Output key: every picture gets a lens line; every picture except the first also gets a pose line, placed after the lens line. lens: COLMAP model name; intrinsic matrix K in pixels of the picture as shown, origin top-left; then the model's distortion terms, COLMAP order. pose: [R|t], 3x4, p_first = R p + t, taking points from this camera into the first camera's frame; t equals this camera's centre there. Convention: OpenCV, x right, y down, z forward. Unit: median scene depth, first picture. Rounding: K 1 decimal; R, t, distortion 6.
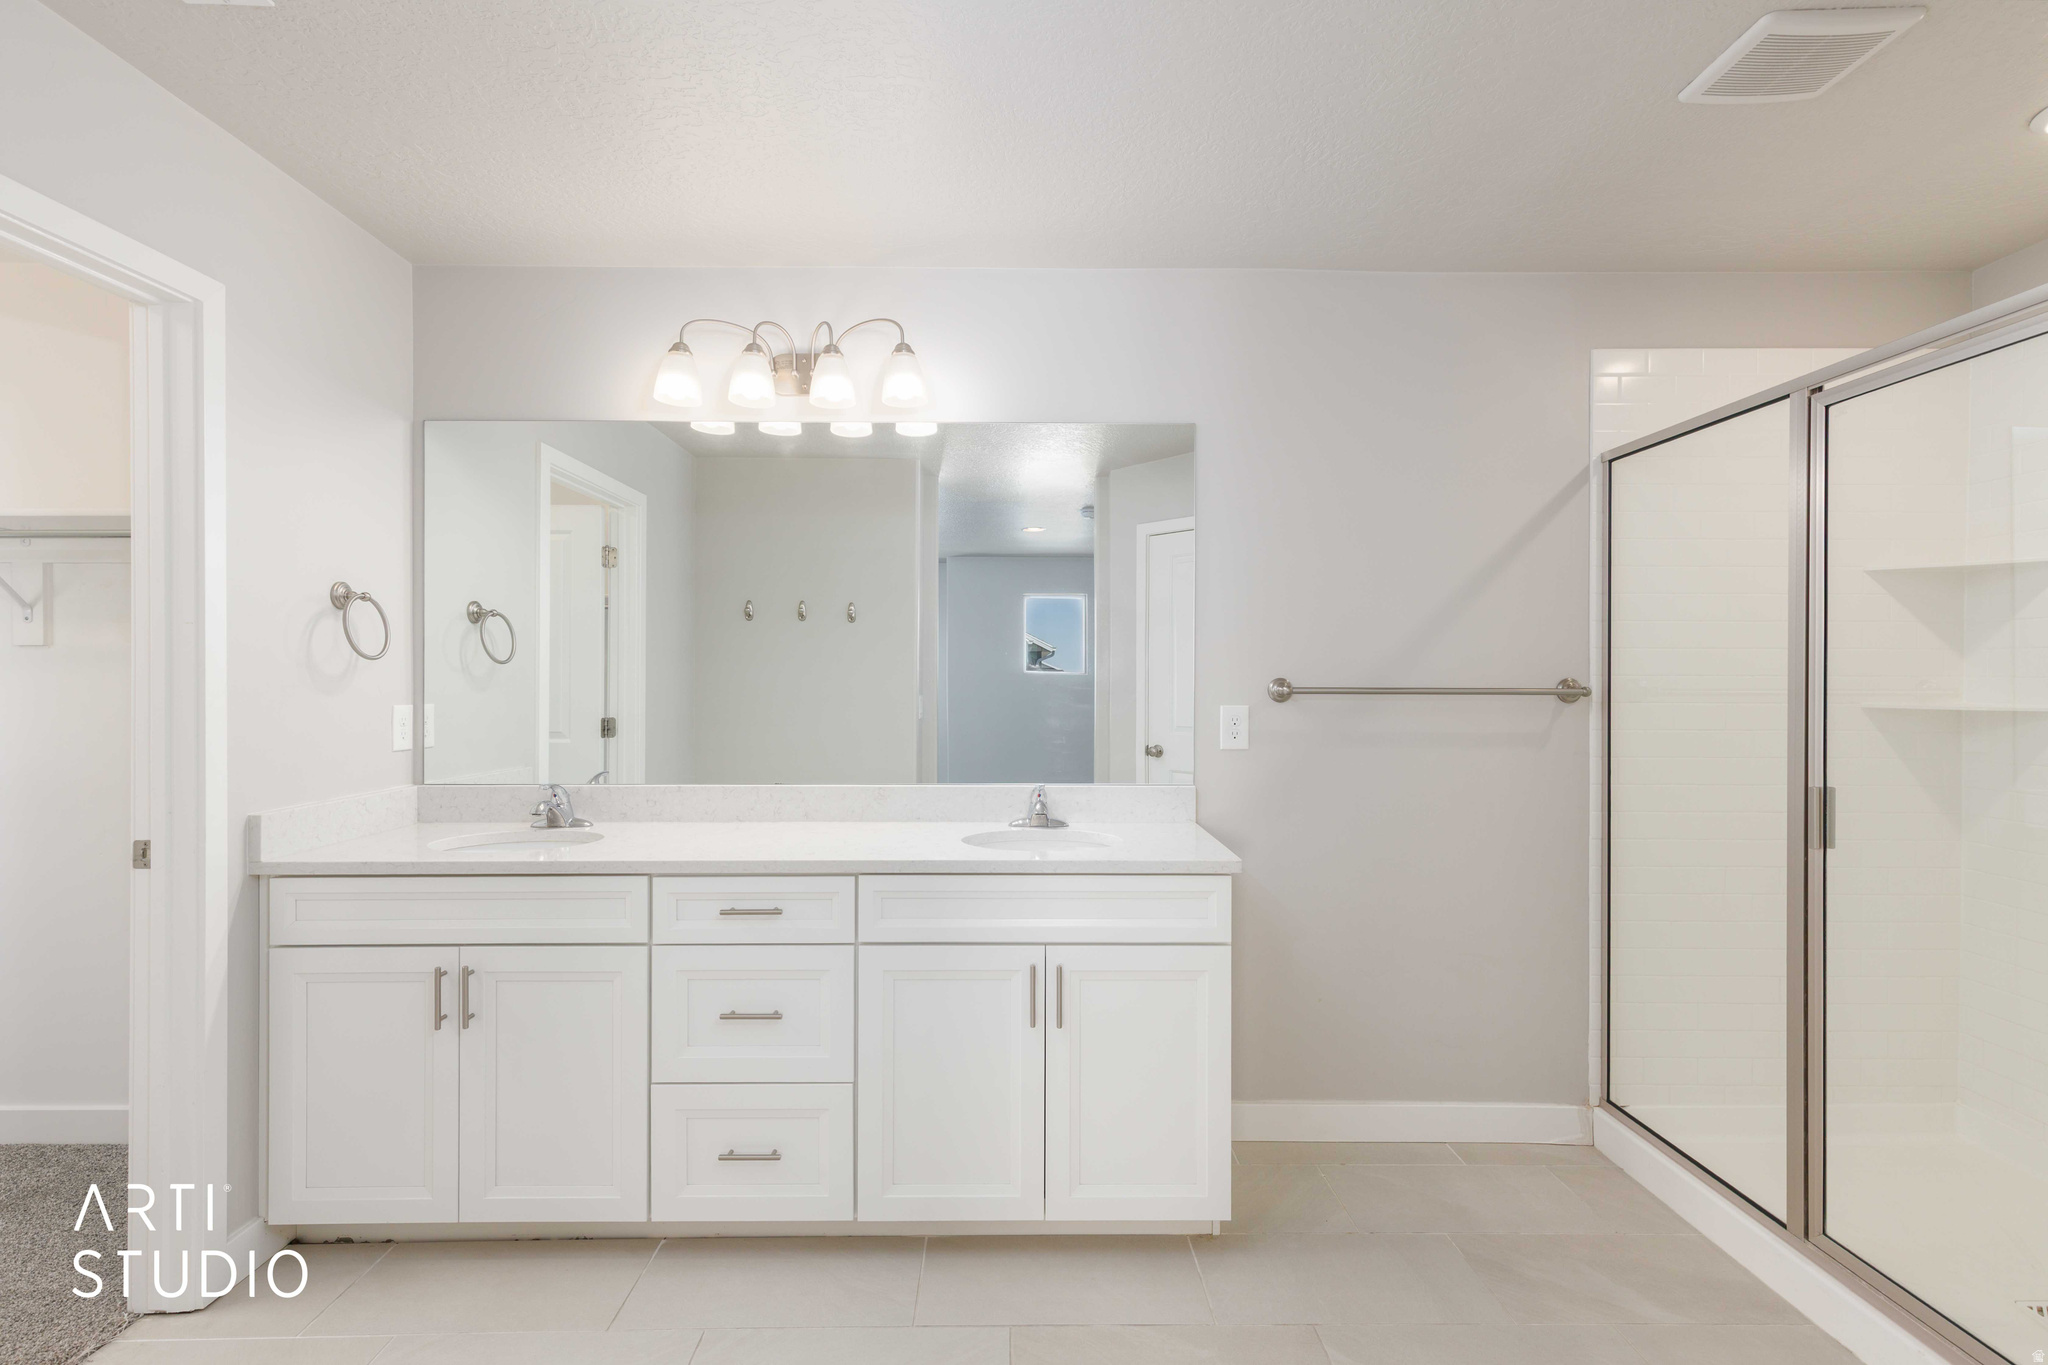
lens RADIAL K [[928.3, 0, 1017.3], [0, 928.3, 682.9], [0, 0, 1]] dist [0.008701, -0.001910]
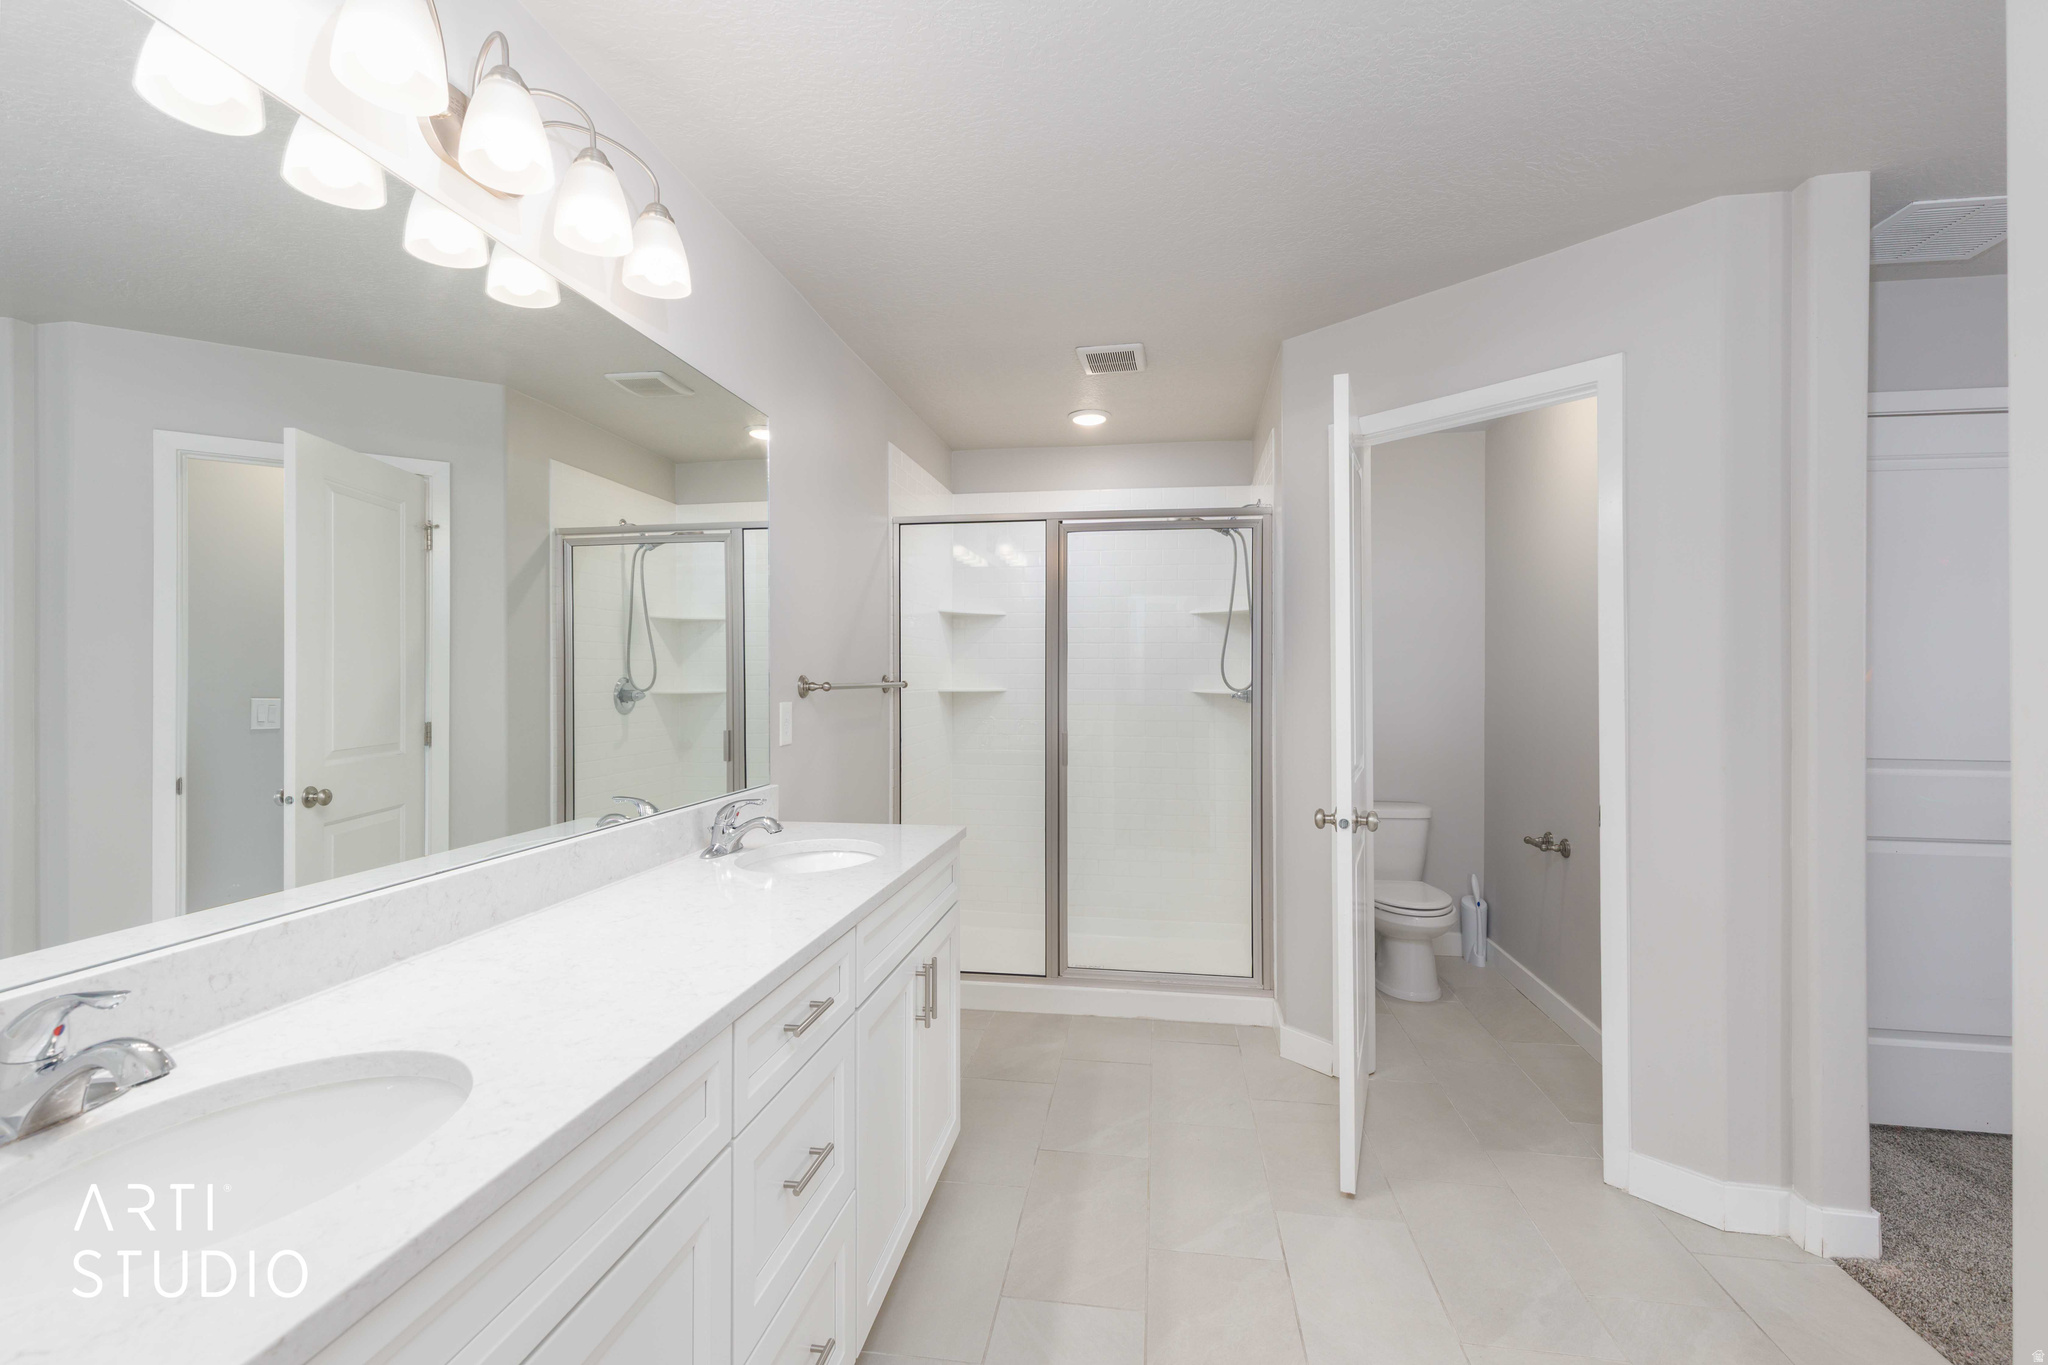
lens RADIAL K [[928.3, 0, 1031.7], [0, 928.3, 680.2], [0, 0, 1]] dist [0.008701, -0.001910]
pose [[0.156815, -0.009081, 0.987586, -0.749764], [0.000866, 0.999959, 0.009058, -0.009240], [-0.987628, -0.000566, 0.156817, 0.577873]]
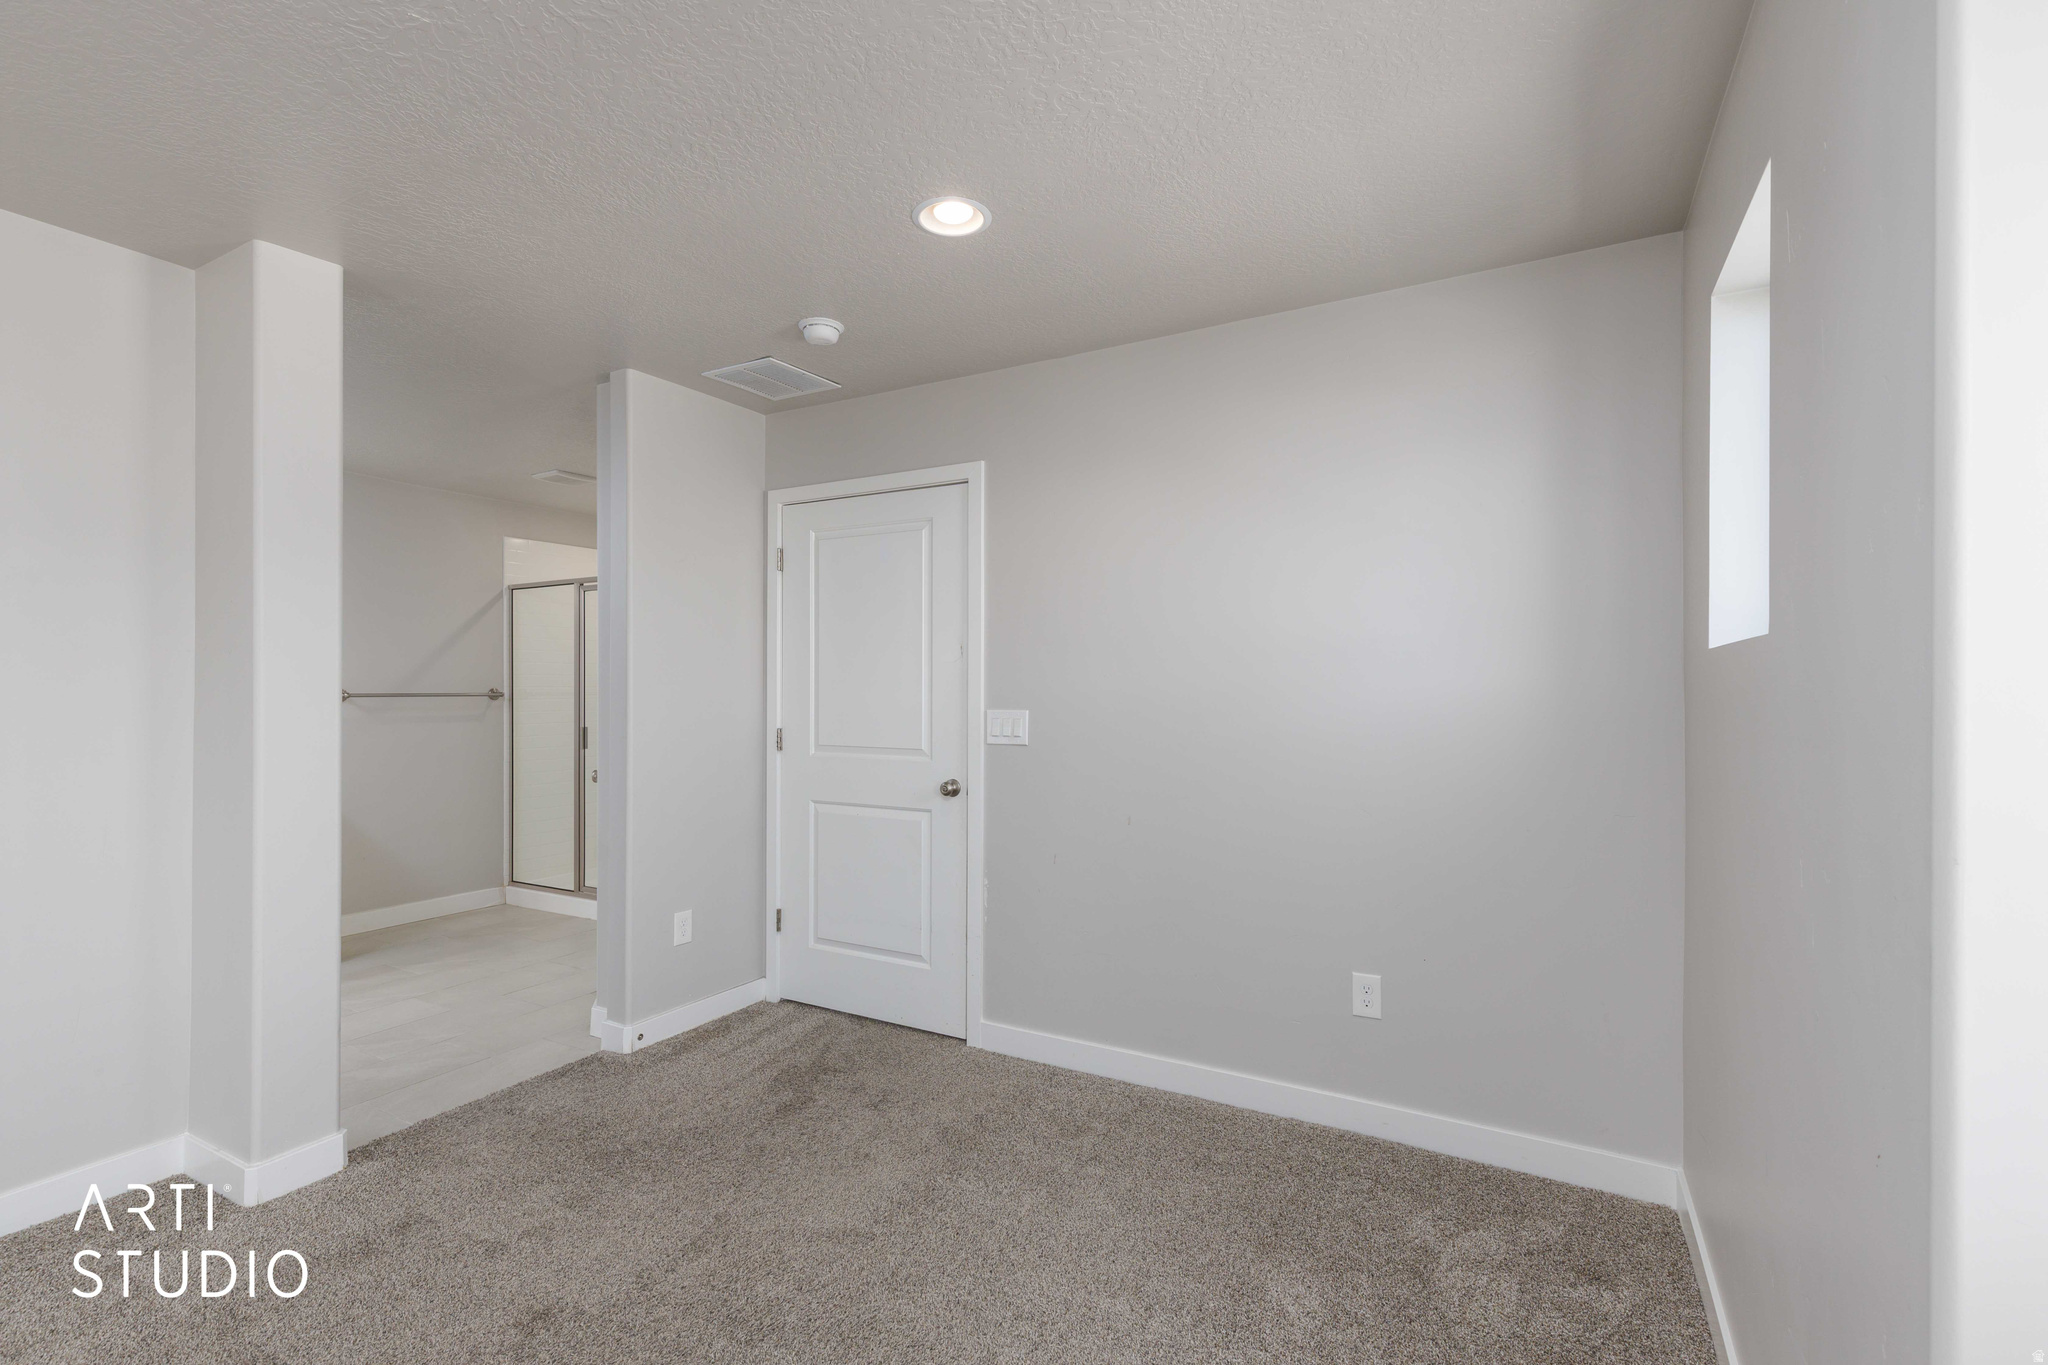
lens RADIAL K [[928.3, 0, 1011.6], [0, 928.3, 690.0], [0, 0, 1]] dist [0.008701, -0.001910]
pose [[0.500193, -0.002271, 0.865911, -0.681228], [0.004527, 0.999990, 0.000007, 0.003761], [-0.865902, 0.003917, 0.500198, -1.127697]]
